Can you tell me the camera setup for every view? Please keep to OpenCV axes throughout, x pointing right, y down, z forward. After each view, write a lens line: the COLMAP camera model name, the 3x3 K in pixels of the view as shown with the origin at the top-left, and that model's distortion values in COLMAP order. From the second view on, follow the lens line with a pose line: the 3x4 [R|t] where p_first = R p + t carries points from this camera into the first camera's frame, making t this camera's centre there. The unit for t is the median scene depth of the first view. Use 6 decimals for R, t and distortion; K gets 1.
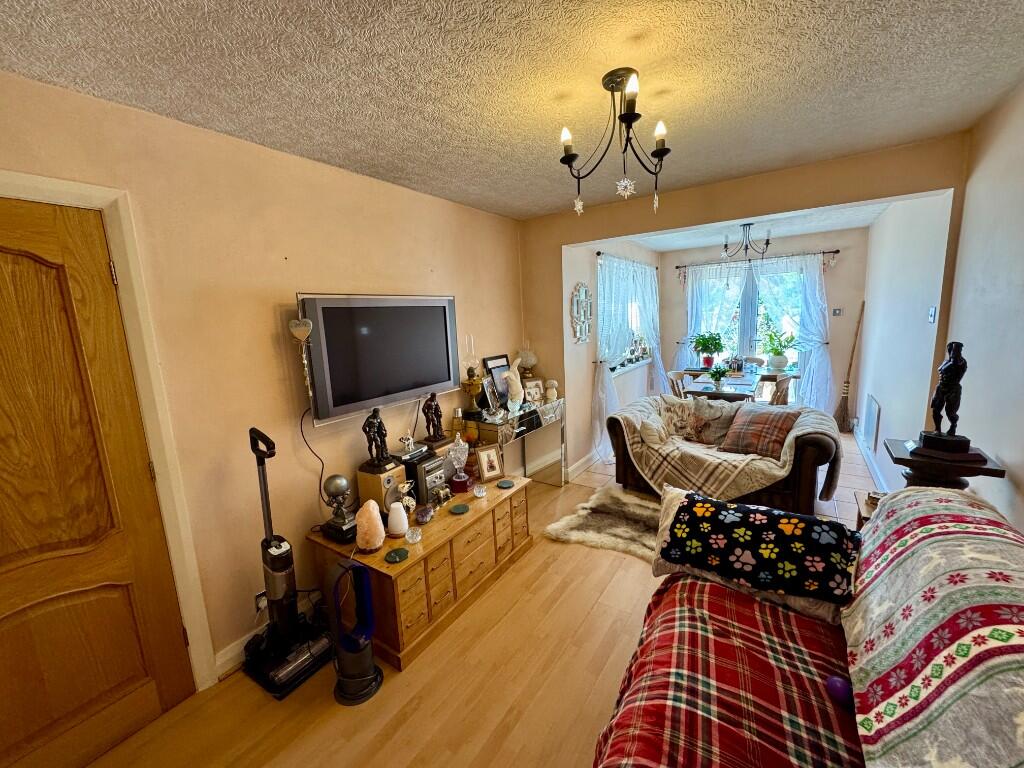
lens RADIAL K [[408.2, 0, 513.7], [0, 408.2, 377.7], [0, 0, 1]] dist [-0.002397, -0.000060]
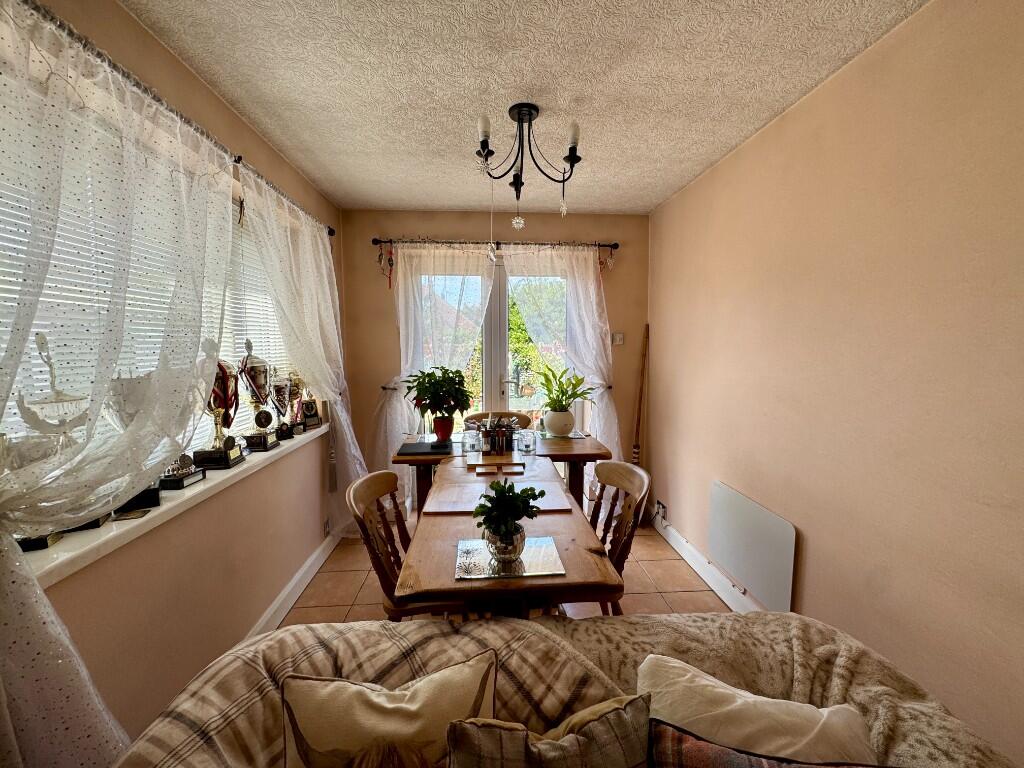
lens RADIAL K [[408.2, 0, 511.5], [0, 408.2, 379.8], [0, 0, 1]] dist [-0.002397, -0.000060]
pose [[0.788135, -0.008145, 0.615448, 0.238493], [0.064221, 0.995543, -0.069065, -0.057511], [-0.612143, 0.093958, 0.785145, 0.556046]]
